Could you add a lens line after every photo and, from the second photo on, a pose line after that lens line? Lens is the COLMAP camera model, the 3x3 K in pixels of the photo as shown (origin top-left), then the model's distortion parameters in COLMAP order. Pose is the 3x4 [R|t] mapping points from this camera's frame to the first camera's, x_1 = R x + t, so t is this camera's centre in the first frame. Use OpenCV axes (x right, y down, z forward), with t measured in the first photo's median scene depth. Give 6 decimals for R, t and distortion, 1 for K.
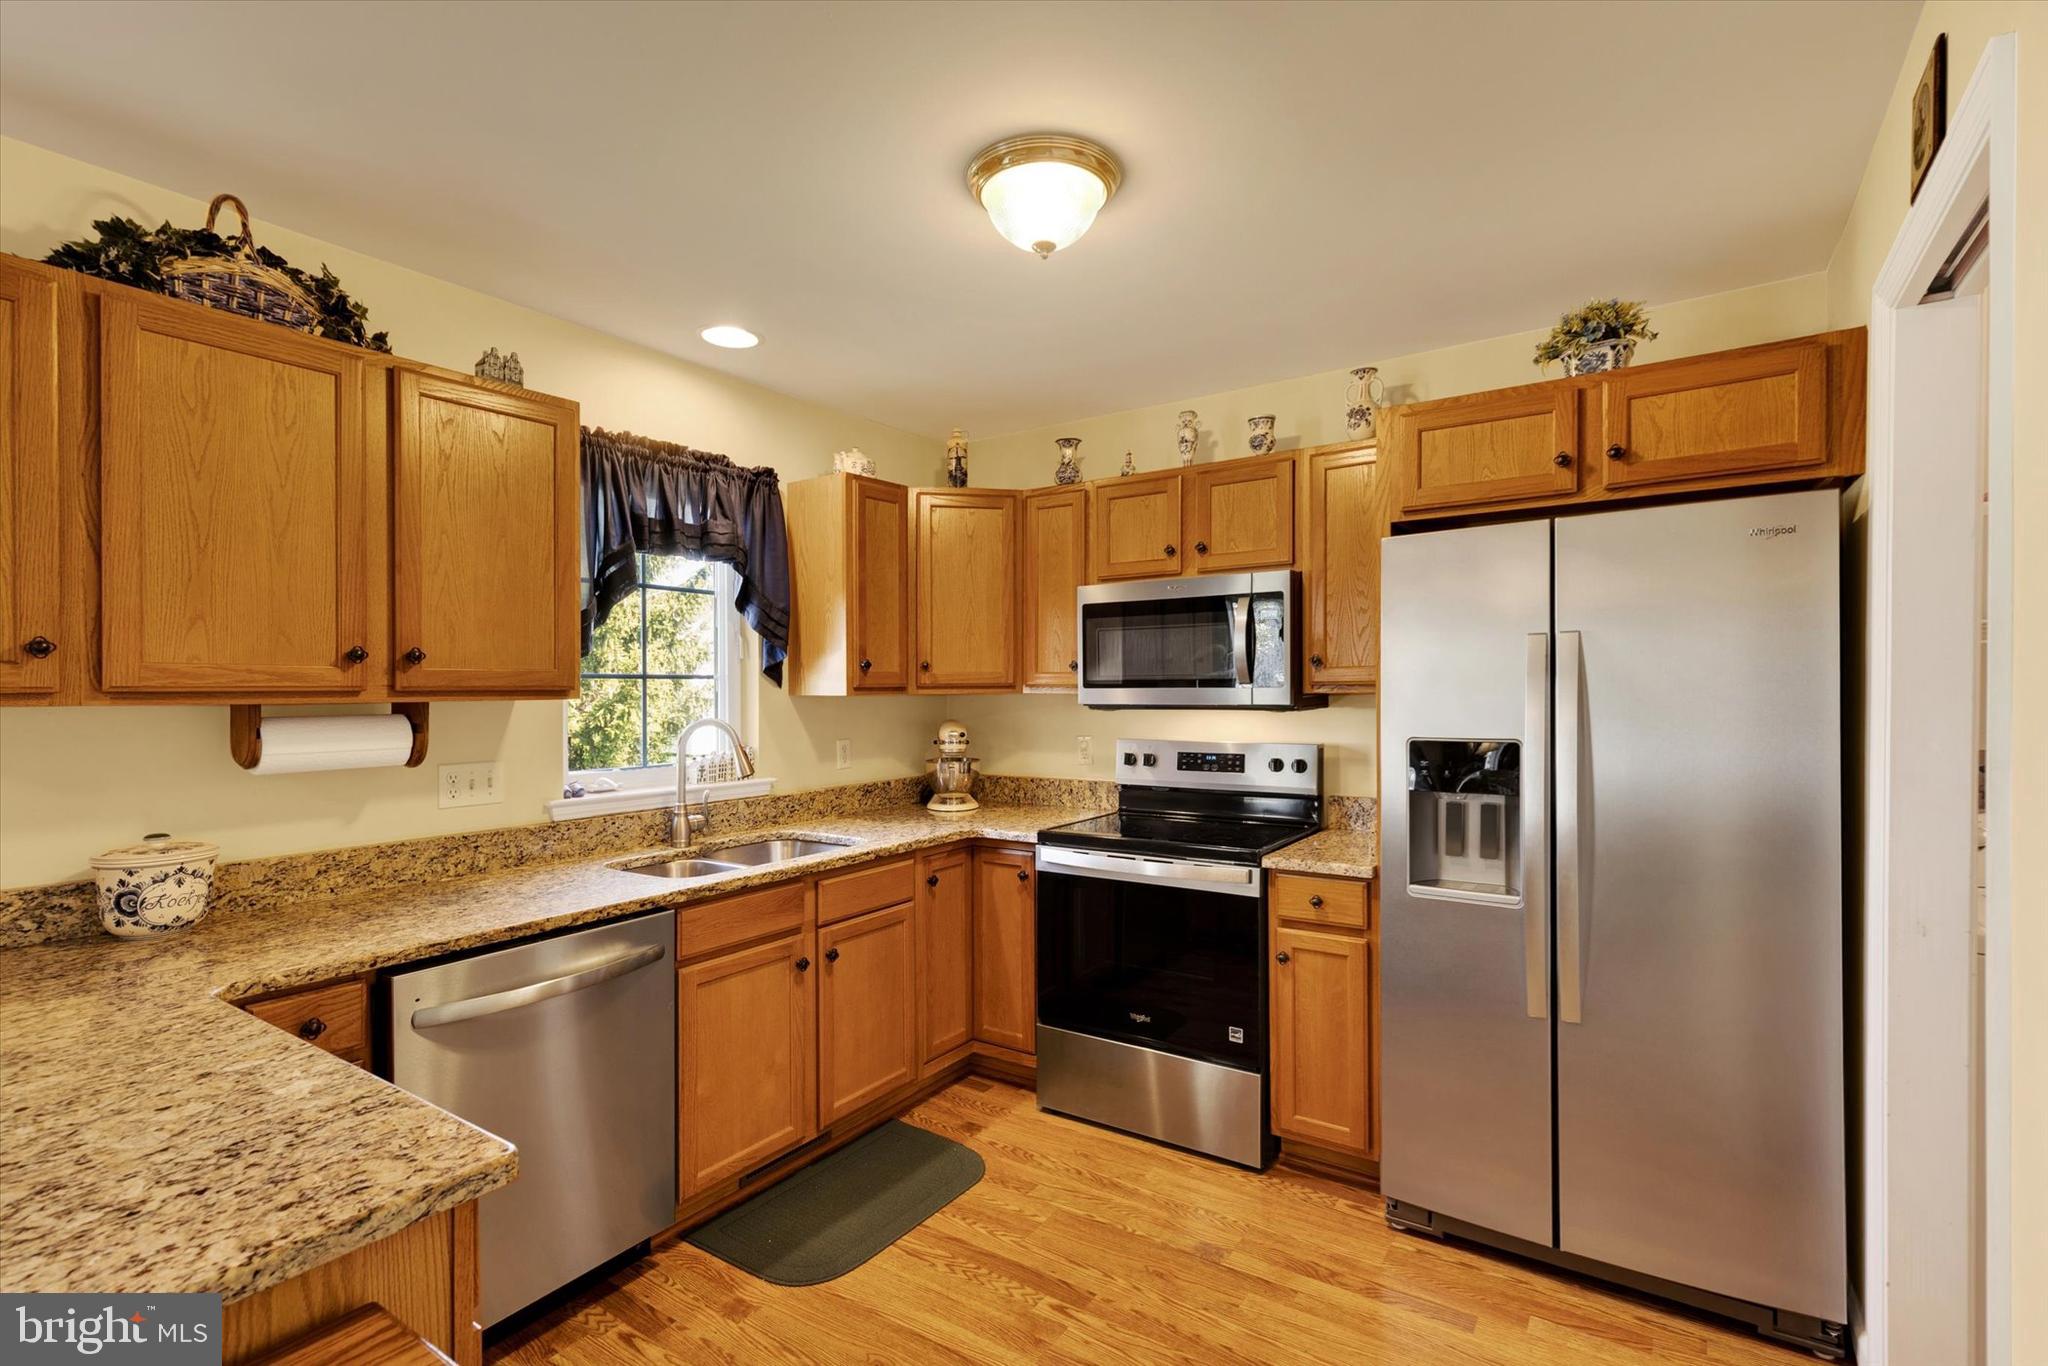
lens RADIAL K [[949.5, 0, 1037.0], [0, 949.5, 689.2], [0, 0, 1]] dist [0.009313, 0.000044]
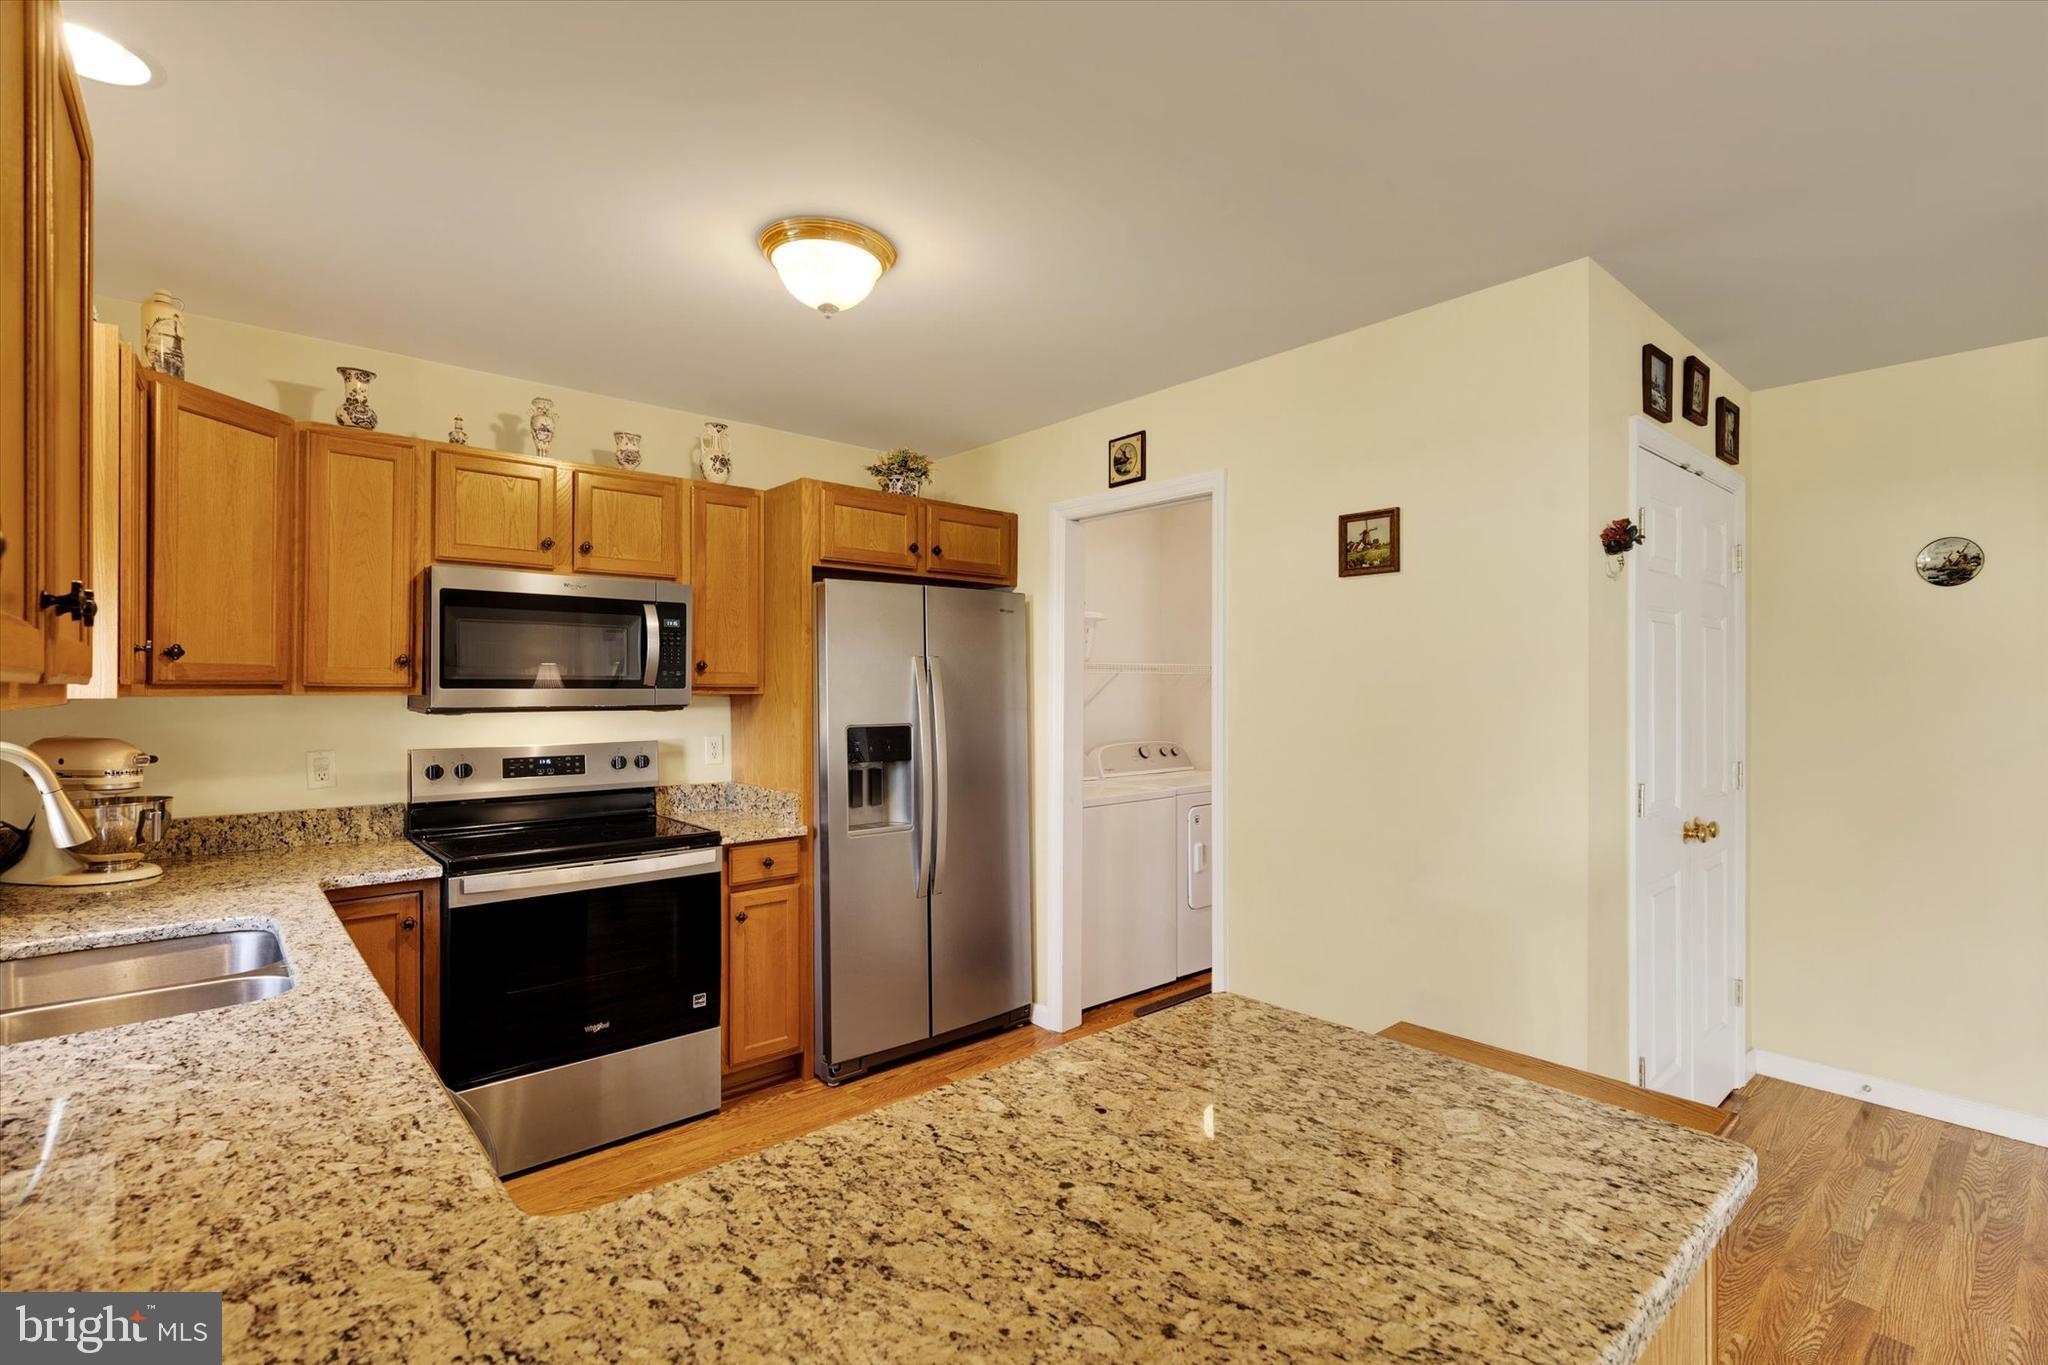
lens RADIAL K [[949.5, 0, 1037.0], [0, 949.5, 688.7], [0, 0, 1]] dist [0.009313, 0.000044]
pose [[0.241009, 0.007195, 0.970496, -0.794770], [0.001328, 0.999969, -0.007744, 0.007809], [-0.970522, 0.003155, 0.240992, 0.353859]]
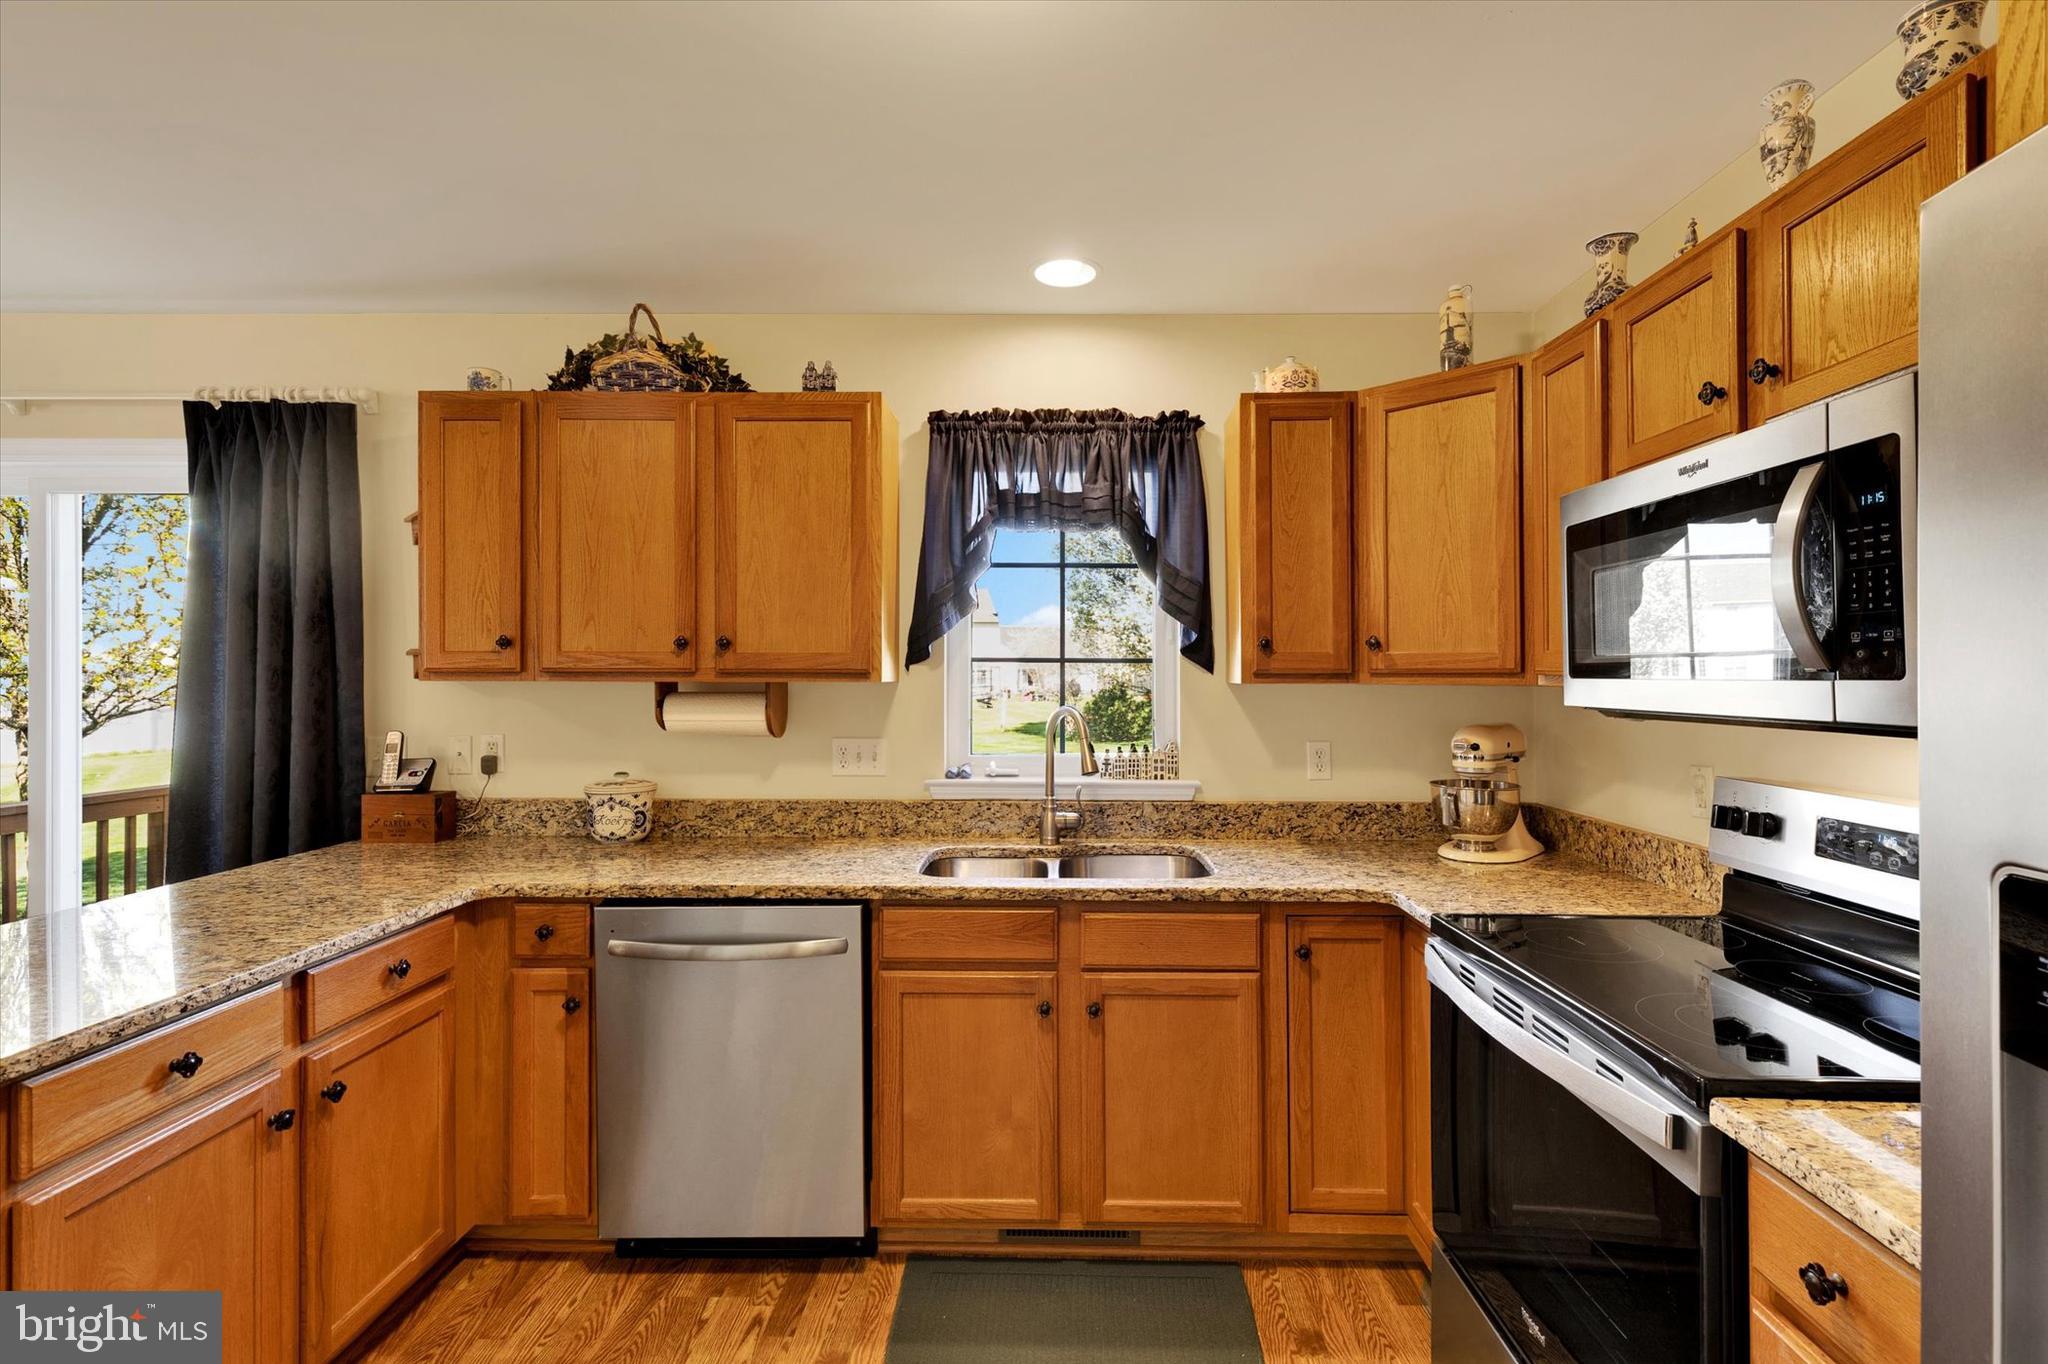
lens RADIAL K [[942.1, 0, 1034.6], [0, 942.1, 678.0], [0, 0, 1]] dist [0.022779, 0.000090]
pose [[0.542062, 0.010466, -0.840273, 0.425371], [-0.008104, 0.999941, 0.007227, -0.002526], [0.840299, 0.002892, 0.542115, 0.540262]]
